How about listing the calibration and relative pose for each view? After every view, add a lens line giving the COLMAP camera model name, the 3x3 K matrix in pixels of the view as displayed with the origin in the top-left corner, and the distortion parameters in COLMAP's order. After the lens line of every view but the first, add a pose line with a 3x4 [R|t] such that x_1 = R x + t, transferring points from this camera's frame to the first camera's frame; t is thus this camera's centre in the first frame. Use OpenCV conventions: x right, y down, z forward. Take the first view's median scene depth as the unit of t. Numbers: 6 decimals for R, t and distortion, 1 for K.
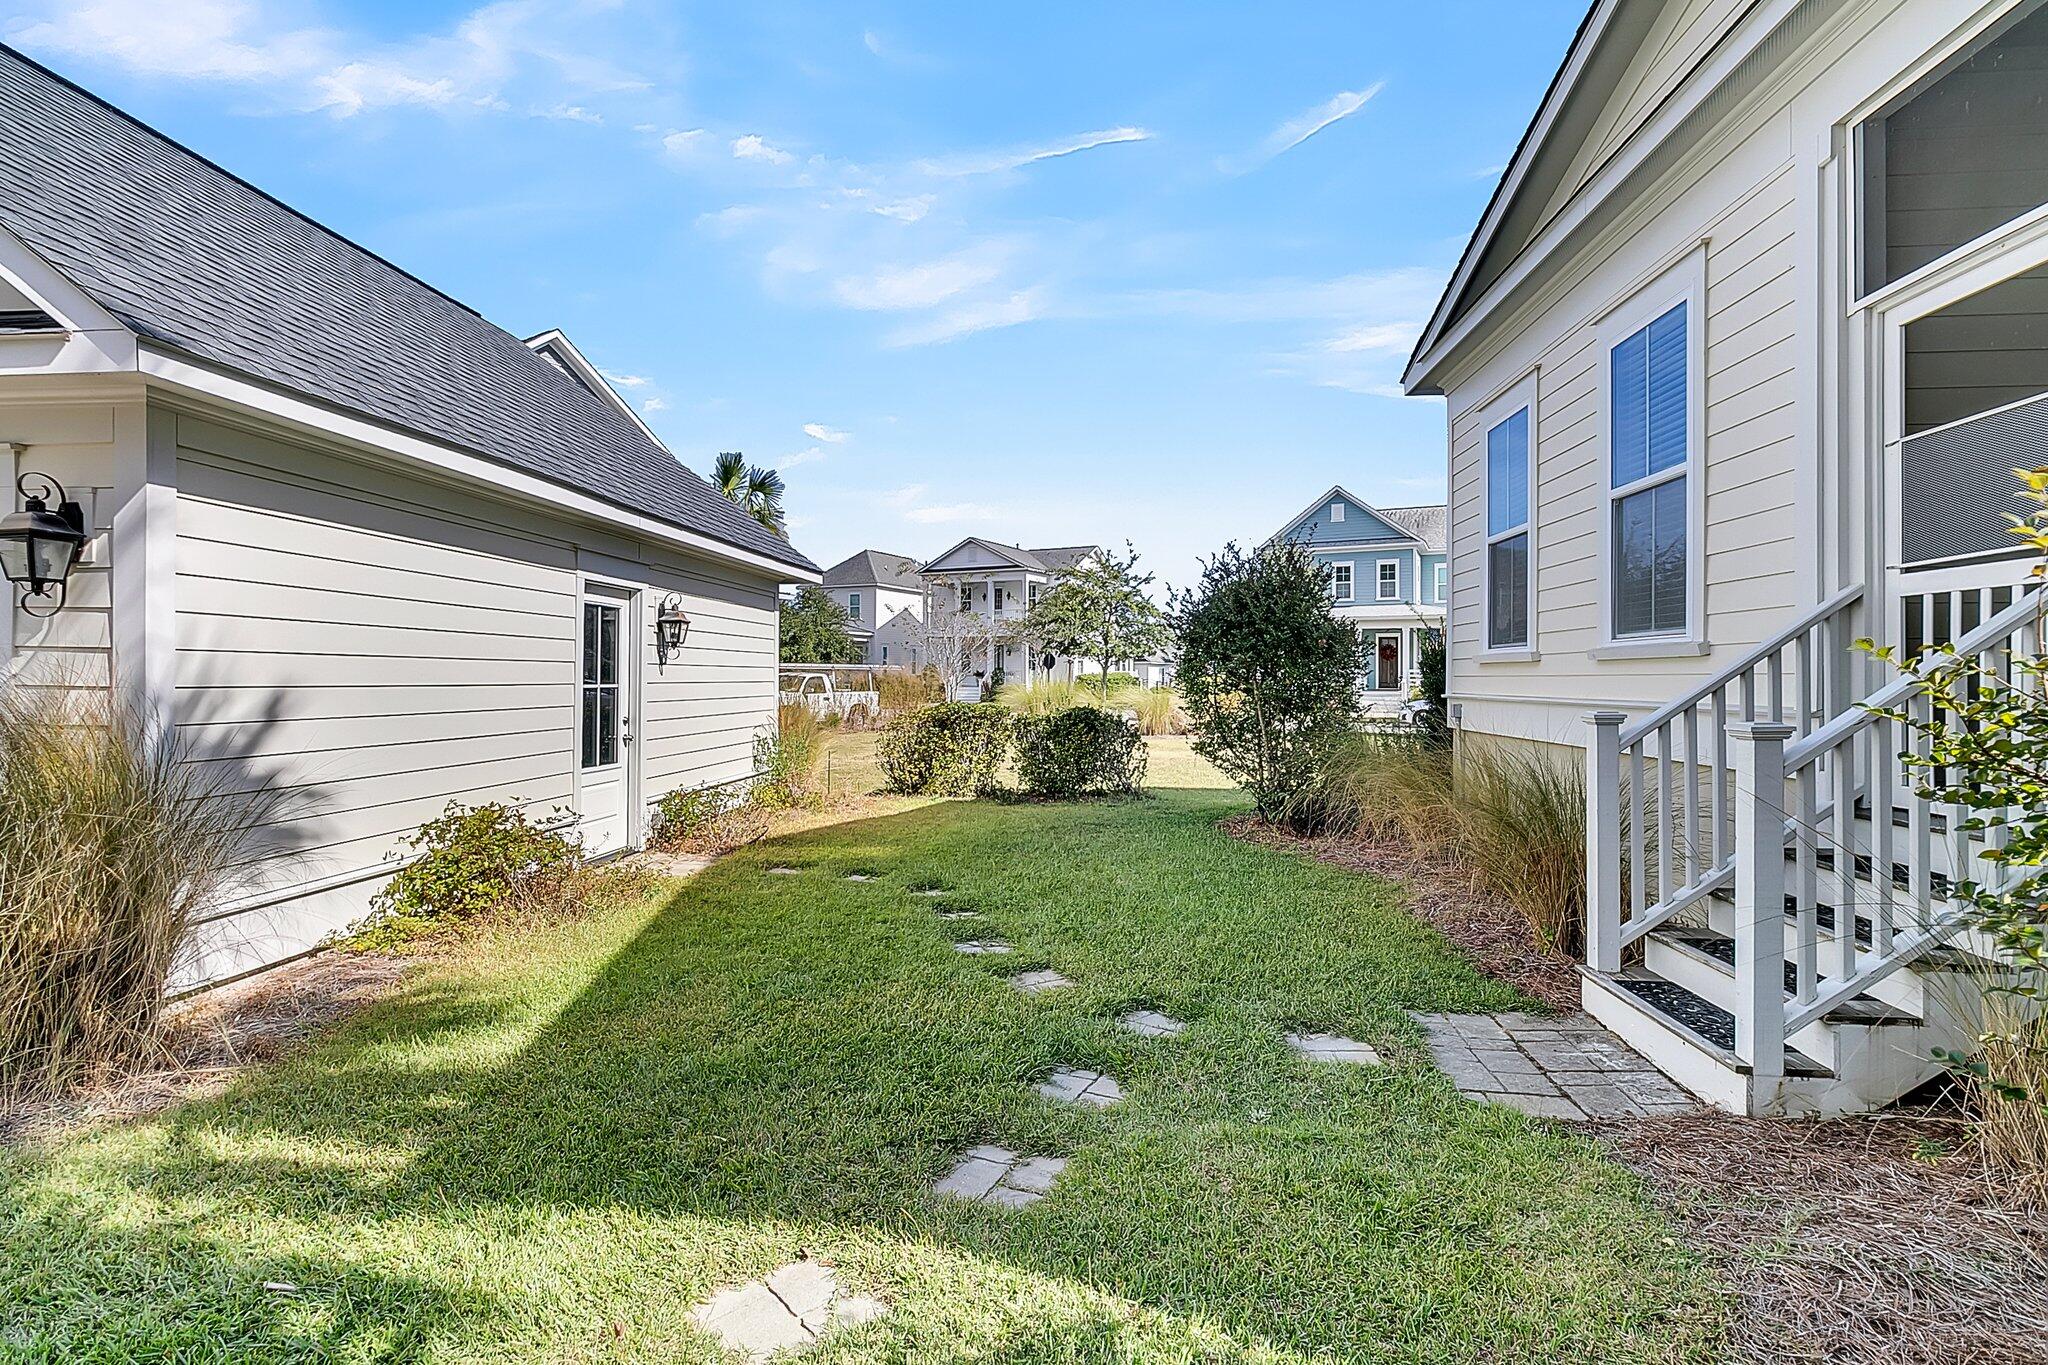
lens RADIAL K [[965.2, 0, 1036.9], [0, 965.2, 660.2], [0, 0, 1]] dist [0.001858, 0.000564]
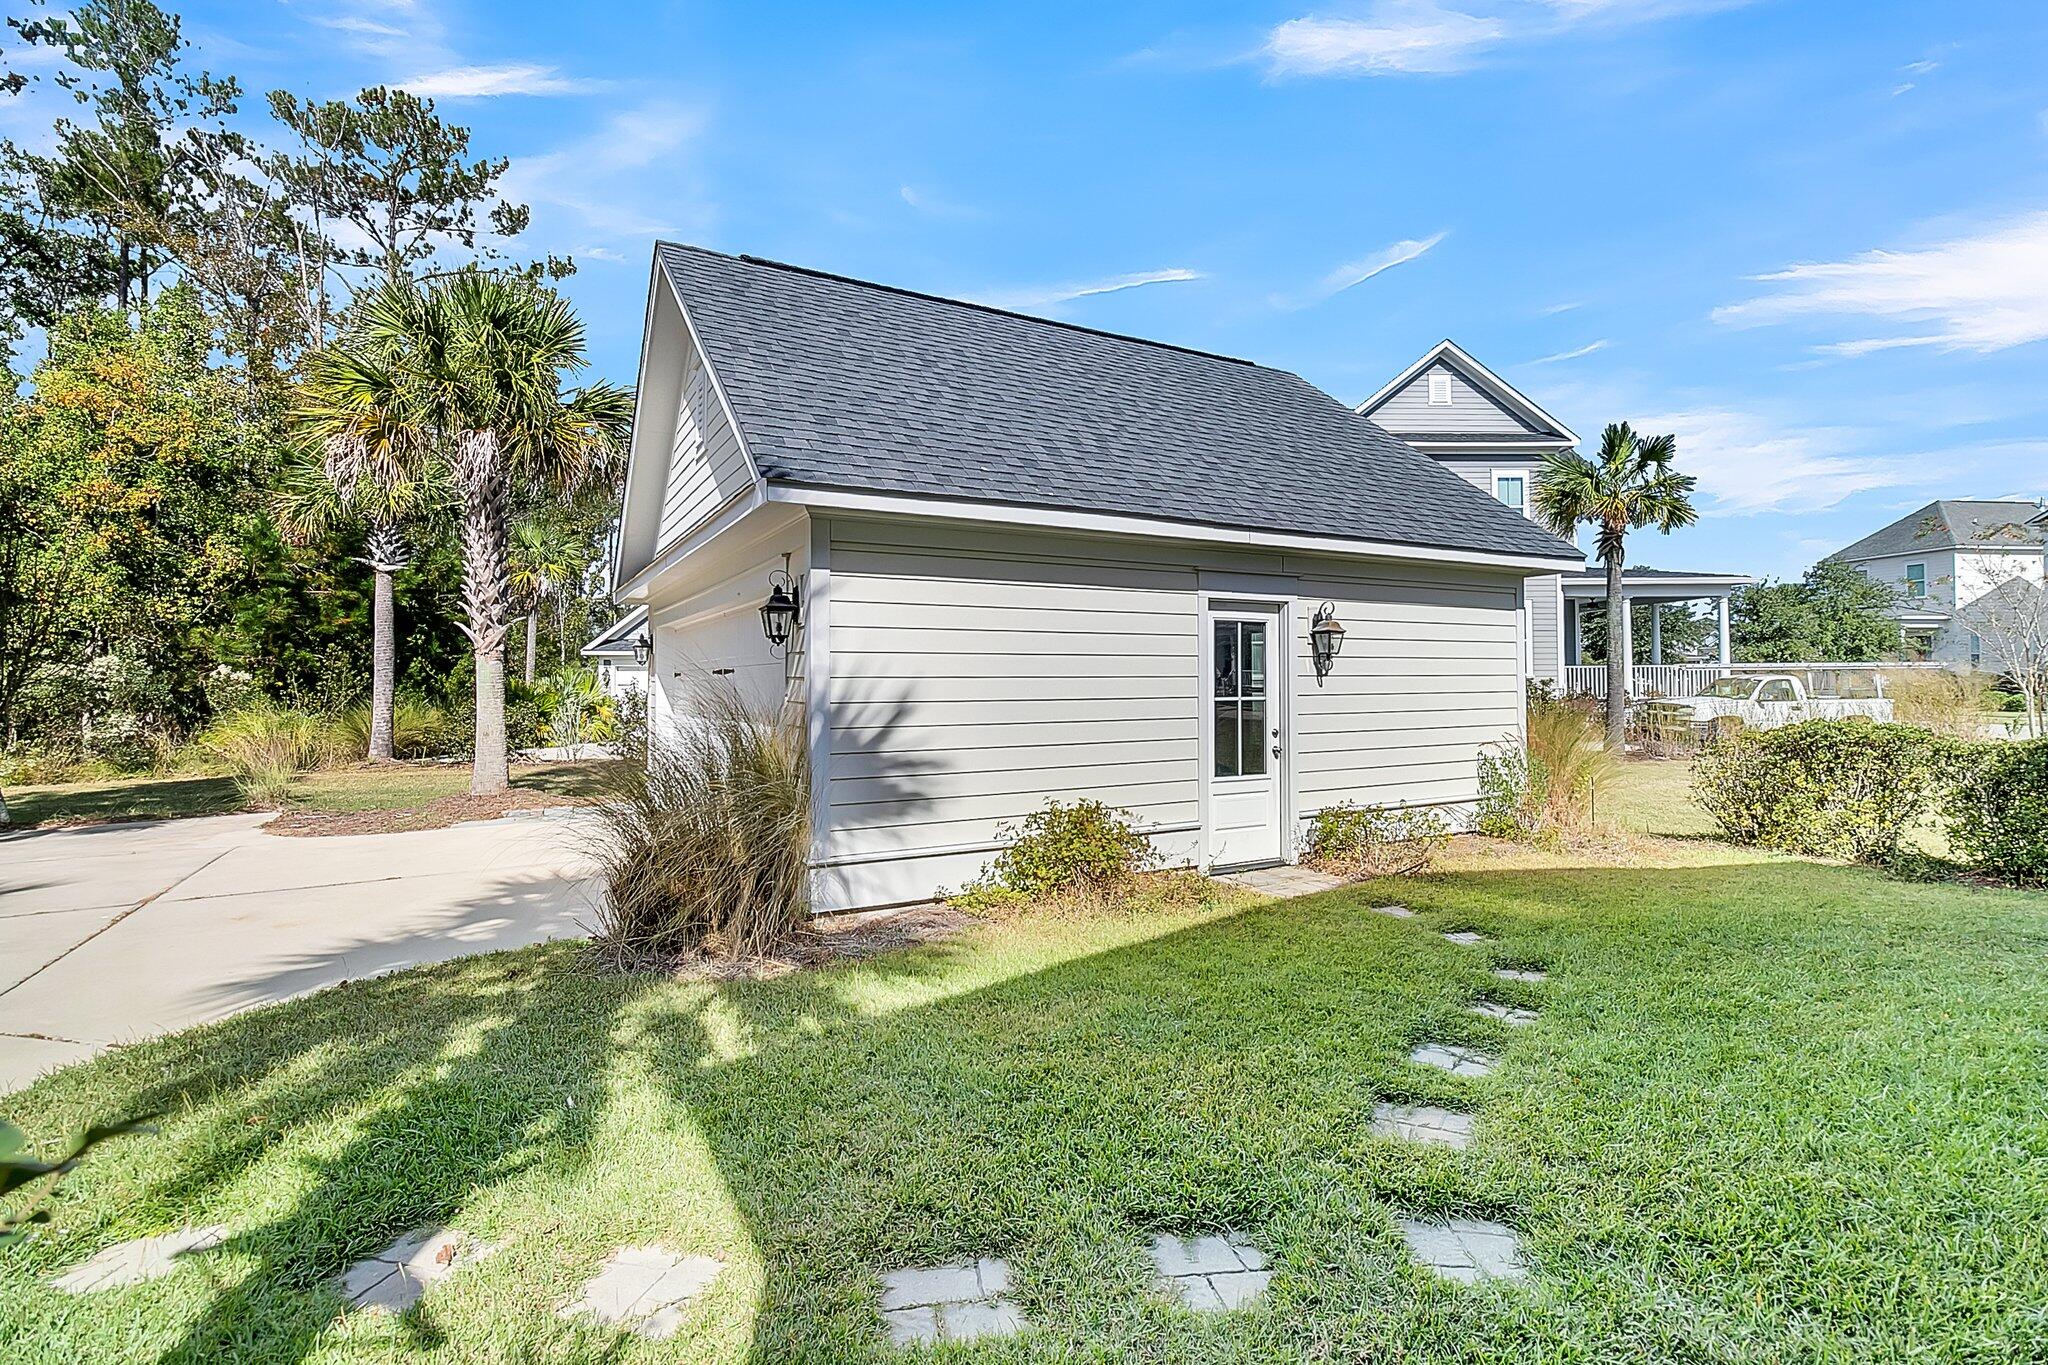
lens RADIAL K [[965.2, 0, 1036.9], [0, 965.2, 660.2], [0, 0, 1]] dist [0.001858, 0.000564]
pose [[0.554407, -0.028297, -0.831764, 0.293079], [0.025339, 0.999532, -0.017115, -0.002525], [0.831860, -0.011588, 0.554865, 0.245319]]
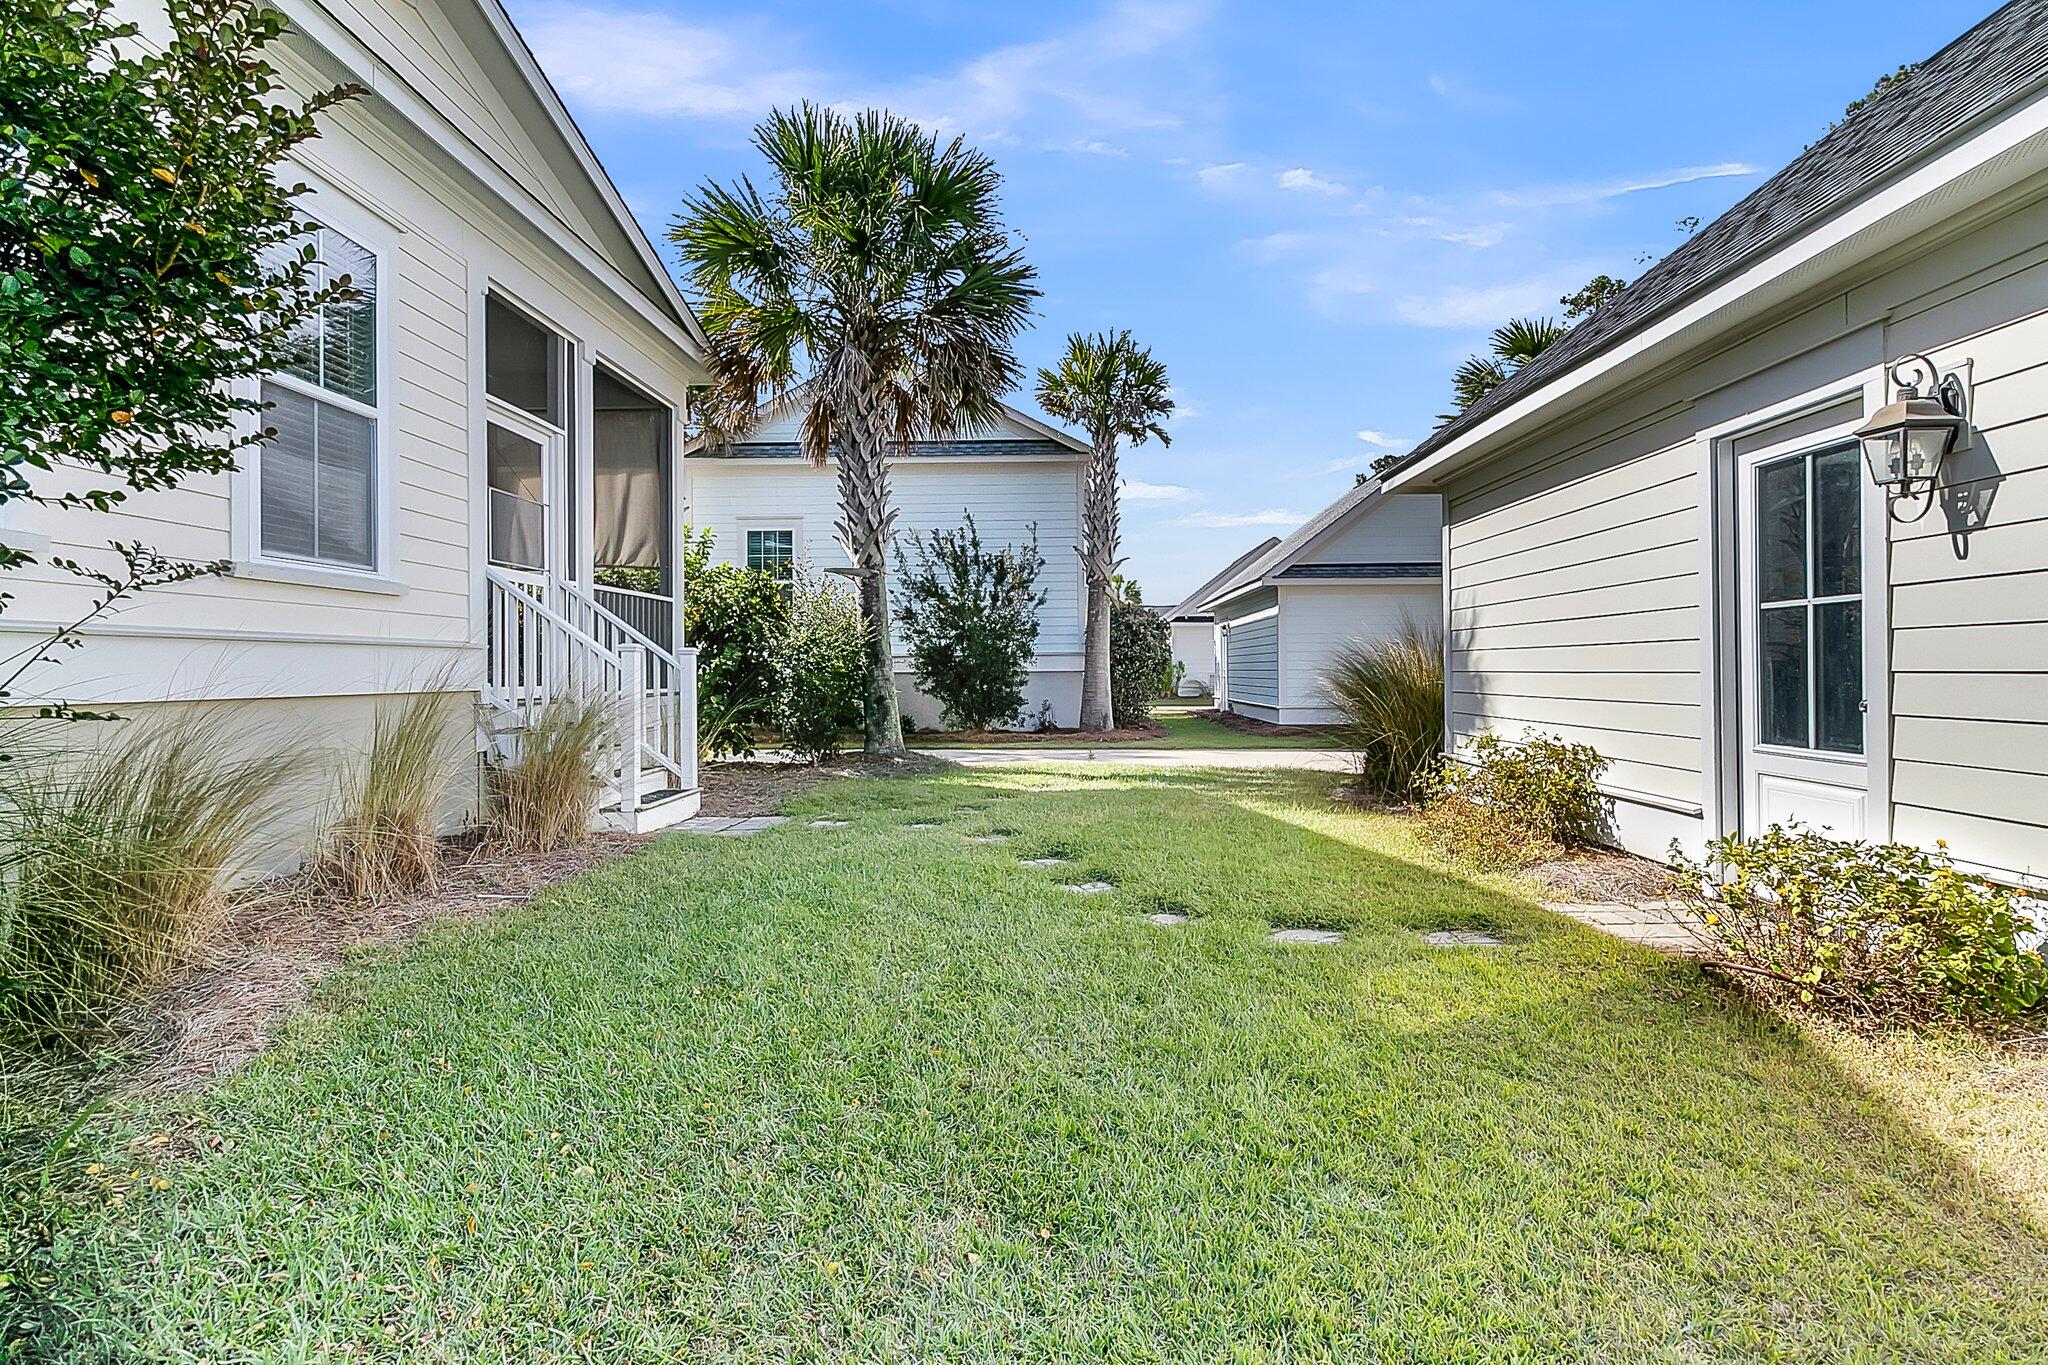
lens RADIAL K [[965.2, 0, 1036.9], [0, 965.2, 660.2], [0, 0, 1]] dist [0.001858, 0.000564]
pose [[-0.998343, 0.001843, -0.057521, 0.011872], [0.003552, 0.999555, -0.029620, 0.075016], [0.057441, -0.029775, -0.997905, 1.532512]]
